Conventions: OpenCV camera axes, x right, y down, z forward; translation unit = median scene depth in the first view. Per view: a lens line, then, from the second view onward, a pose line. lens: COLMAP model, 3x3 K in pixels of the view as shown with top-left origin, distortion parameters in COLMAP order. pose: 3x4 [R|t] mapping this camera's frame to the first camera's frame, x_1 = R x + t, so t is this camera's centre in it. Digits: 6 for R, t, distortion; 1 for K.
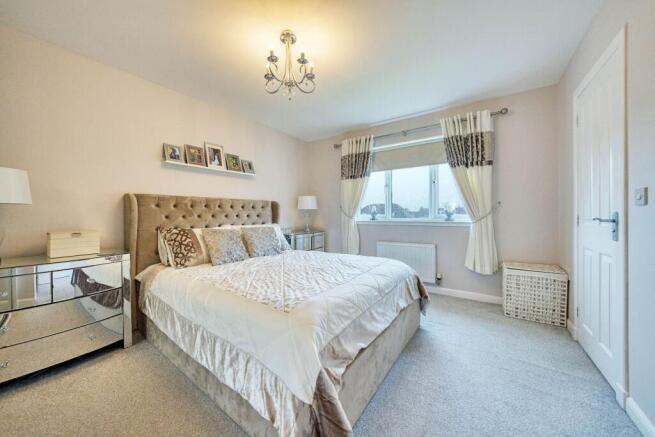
lens RADIAL K [[224.5, 0, 326.7], [0, 224.5, 215.1], [0, 0, 1]] dist [0.002057, 0.000128]
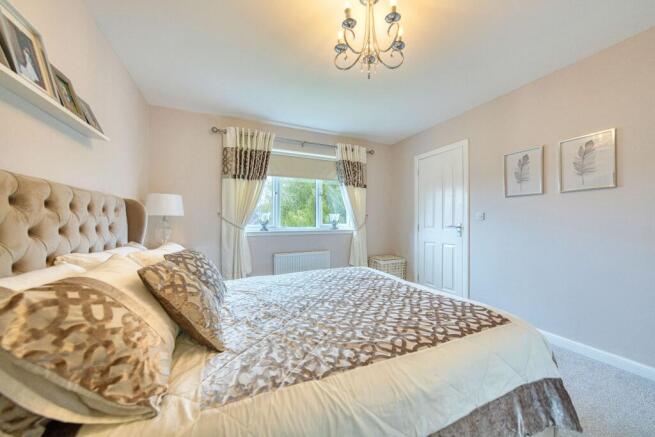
lens RADIAL K [[224.5, 0, 327.2], [0, 224.5, 221.0], [0, 0, 1]] dist [0.002057, 0.000128]
pose [[0.537268, 0.006868, 0.843384, -0.485655], [0.003517, 0.999940, -0.010384, -0.006112], [-0.843404, 0.008545, 0.537211, 0.399920]]
